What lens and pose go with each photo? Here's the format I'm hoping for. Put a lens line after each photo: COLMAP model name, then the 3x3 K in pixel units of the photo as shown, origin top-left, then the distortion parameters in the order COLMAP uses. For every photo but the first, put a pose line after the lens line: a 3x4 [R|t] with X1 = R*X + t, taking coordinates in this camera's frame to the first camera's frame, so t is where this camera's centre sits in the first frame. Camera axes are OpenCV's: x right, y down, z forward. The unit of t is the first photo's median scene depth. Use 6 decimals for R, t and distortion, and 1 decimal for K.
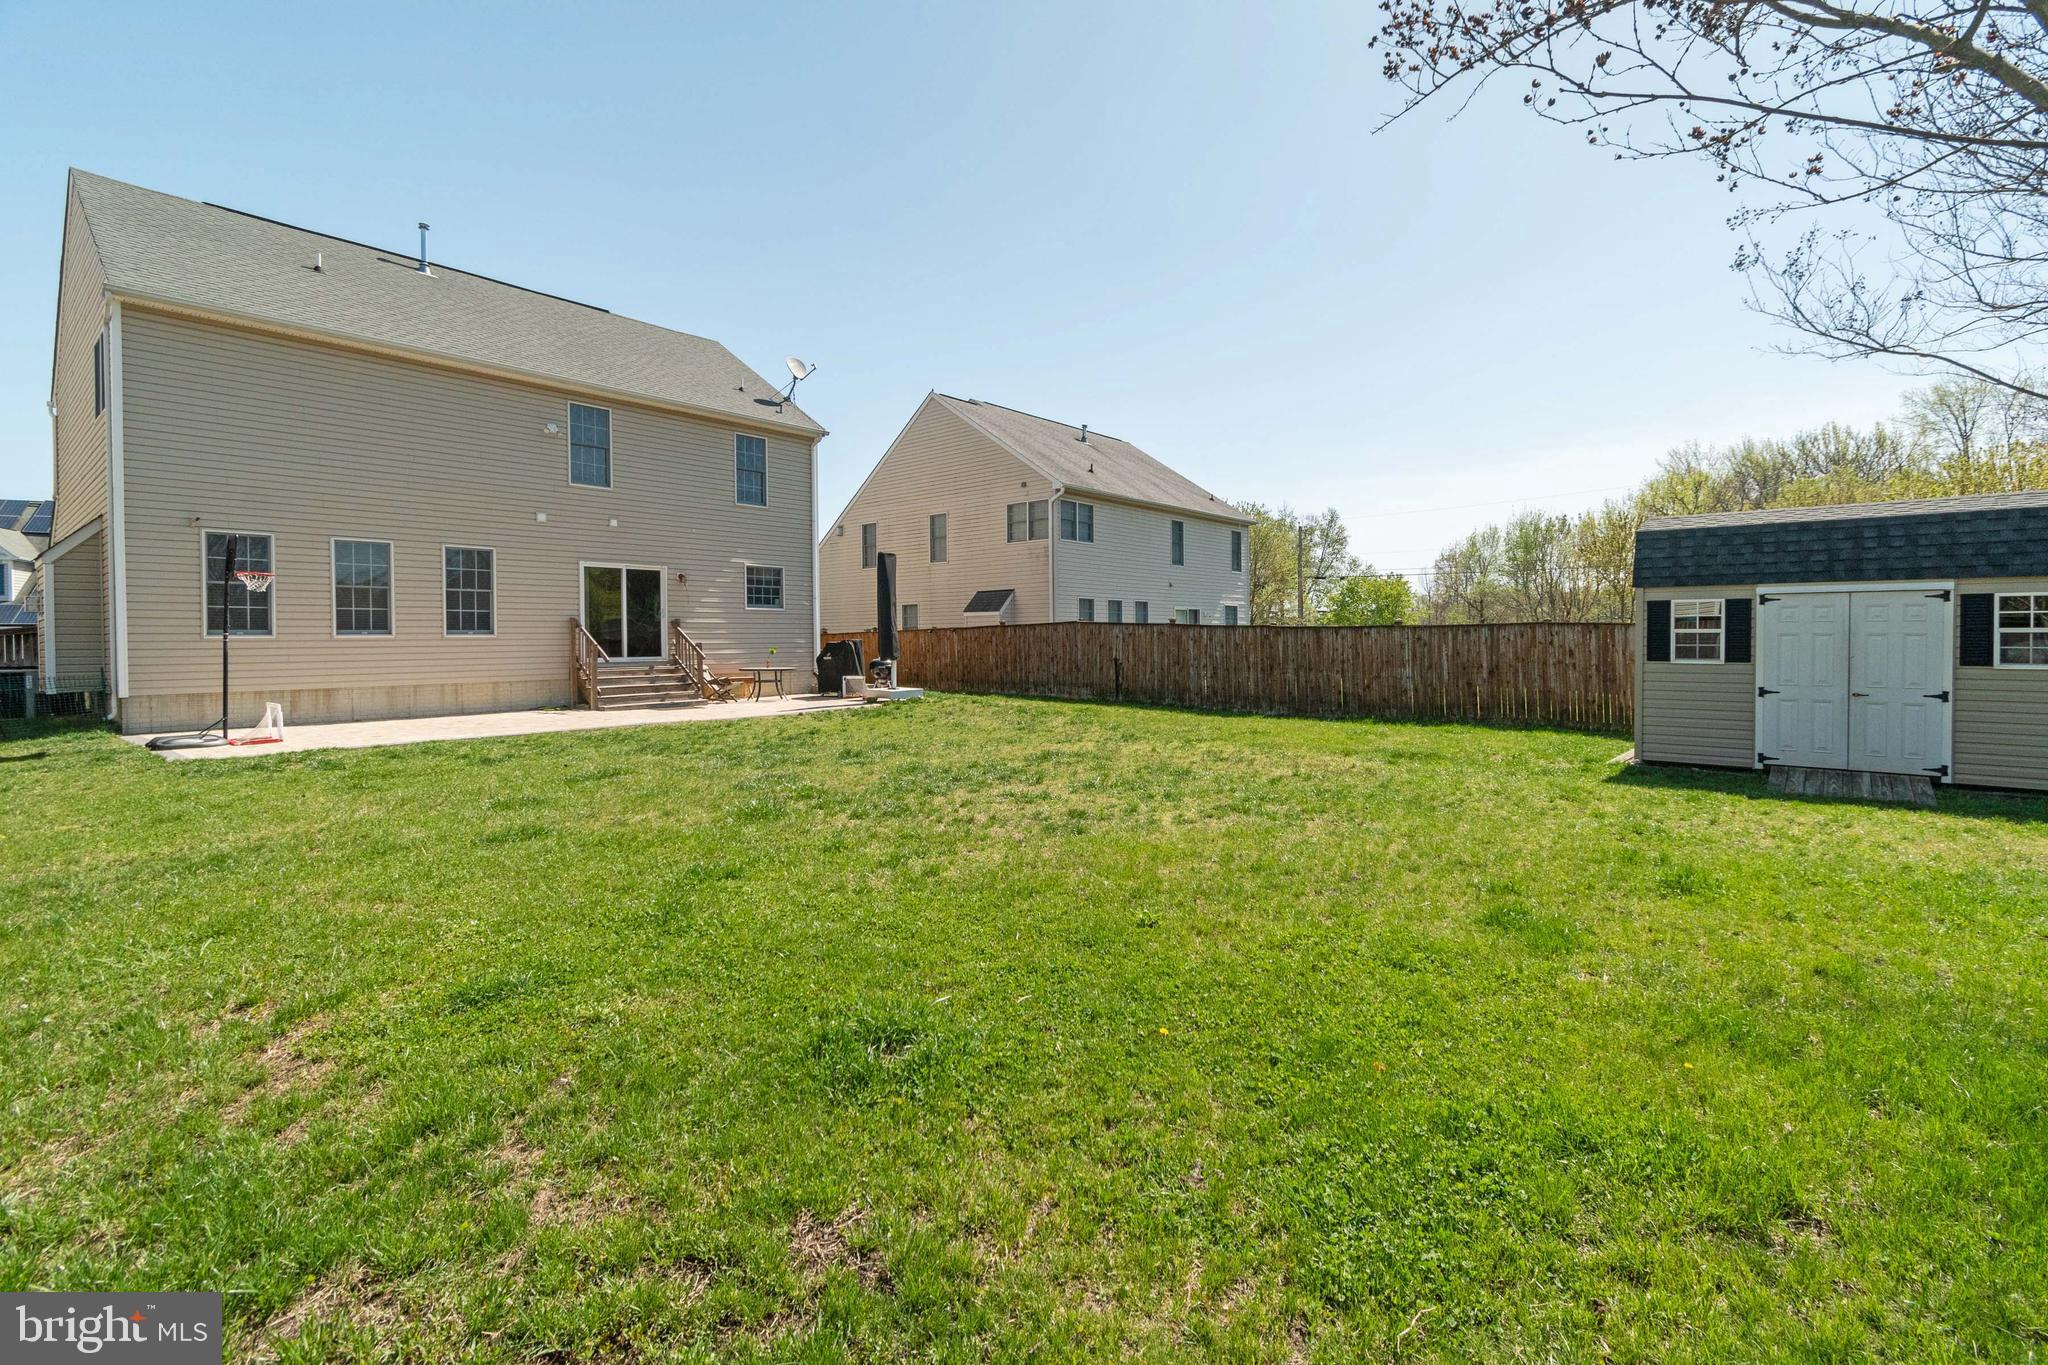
lens RADIAL K [[931.2, 0, 1014.9], [0, 931.2, 644.0], [0, 0, 1]] dist [0.001700, 0.000472]
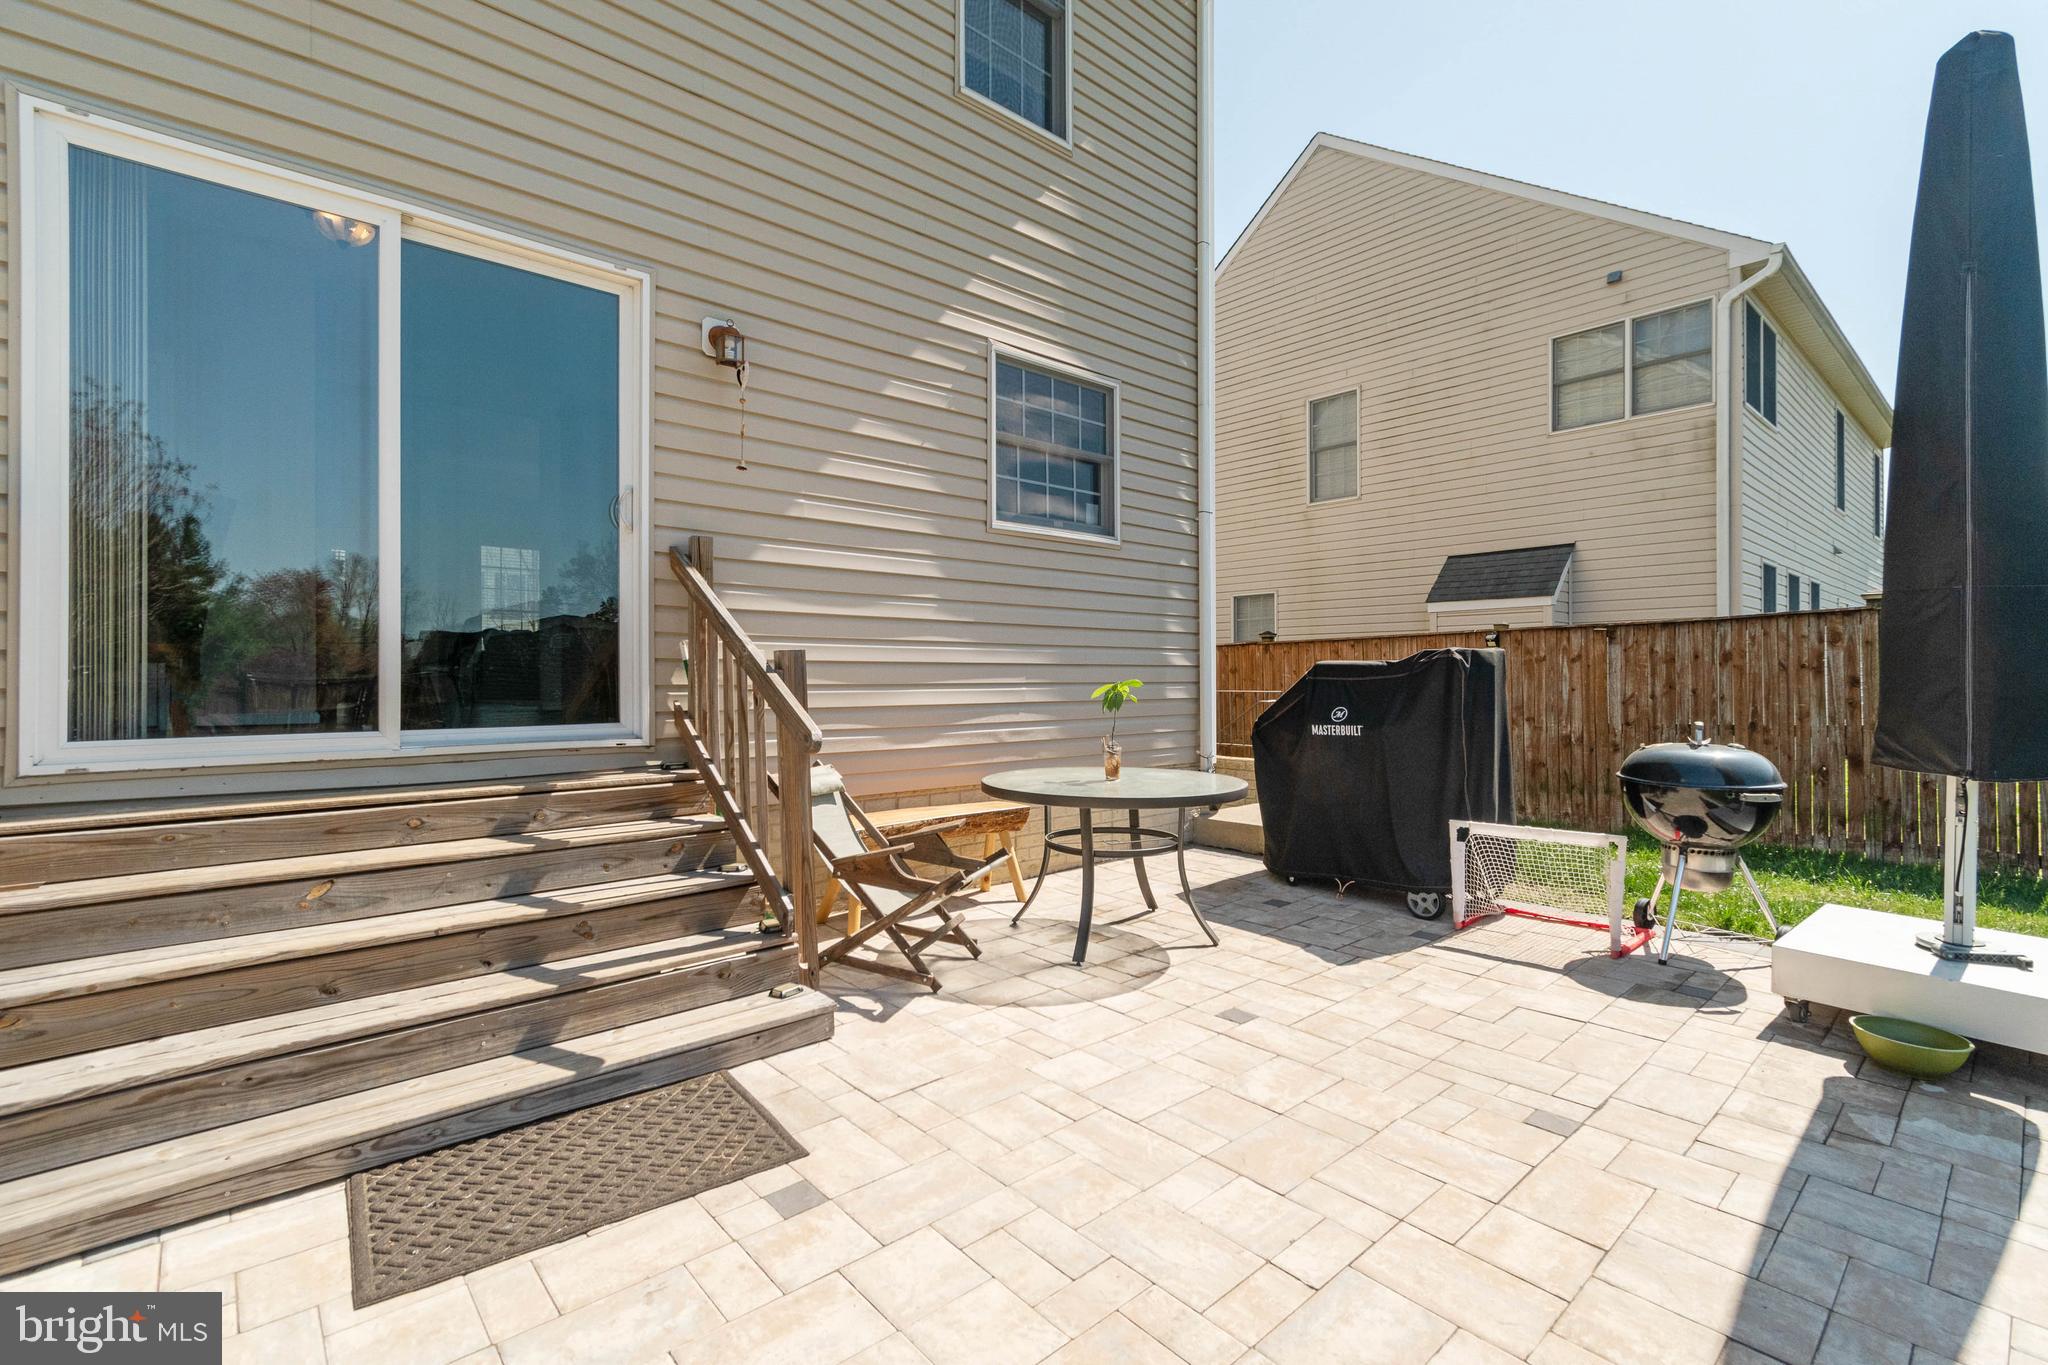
lens RADIAL K [[931.2, 0, 1027.9], [0, 931.2, 672.3], [0, 0, 1]] dist [0.001700, 0.000472]
pose [[0.993377, 0.005966, -0.114746, -0.281953], [-0.007290, 0.999912, -0.011128, 0.004082], [0.114669, 0.011890, 0.993333, 0.850506]]
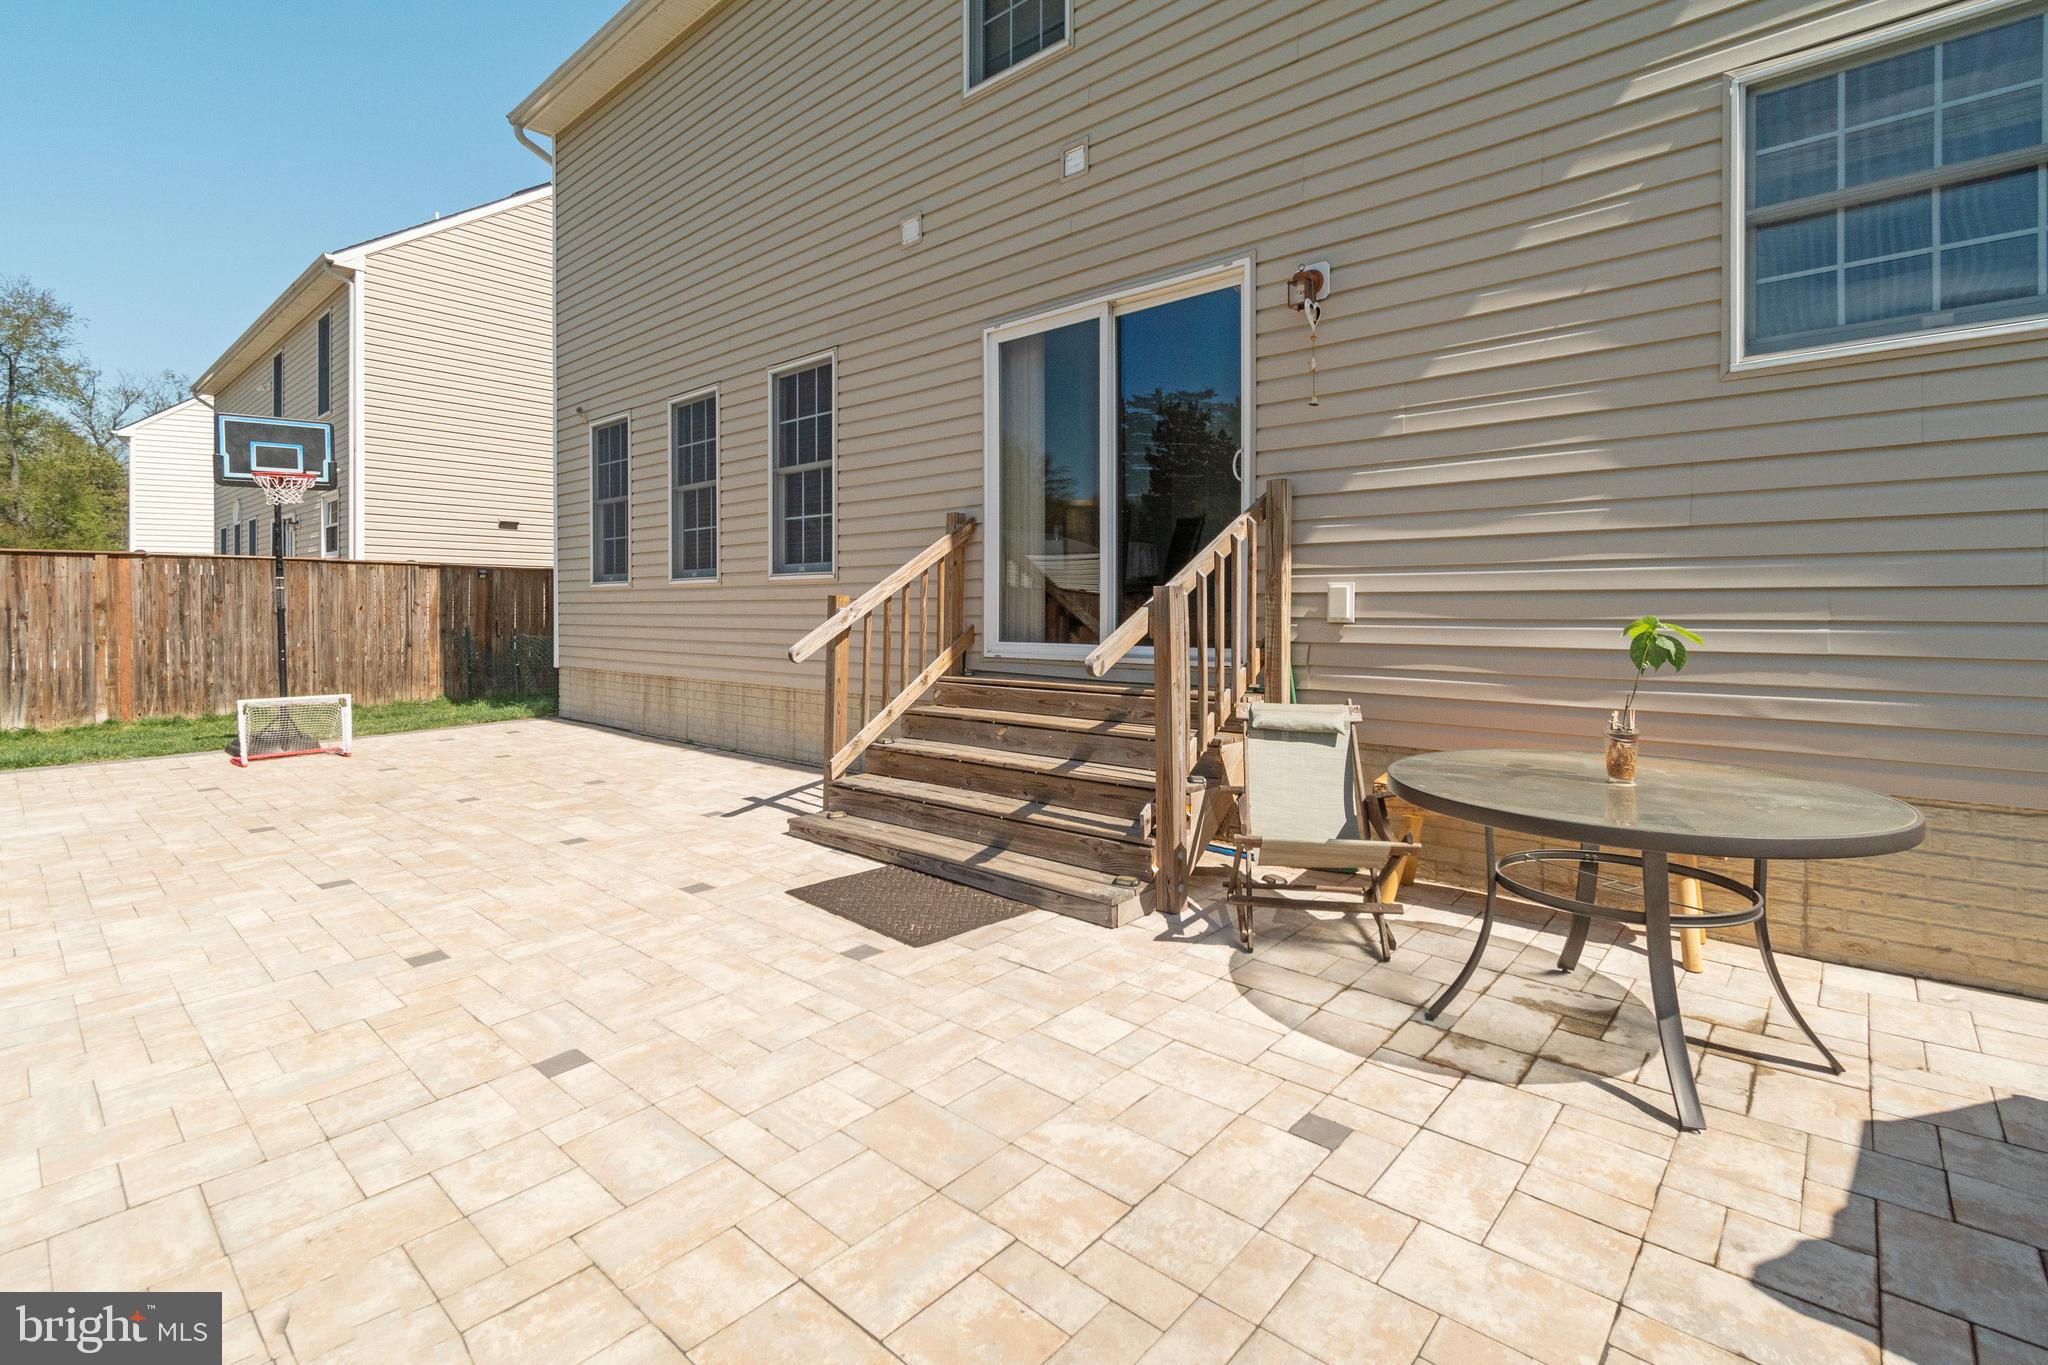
lens RADIAL K [[931.2, 0, 1009.2], [0, 931.2, 613.2], [0, 0, 1]] dist [0.001700, 0.000472]
pose [[-0.015320, 0.013933, -0.999786, -0.150663], [-0.004918, 0.999890, 0.014009, 0.001207], [0.999871, 0.005131, -0.015250, 0.989822]]
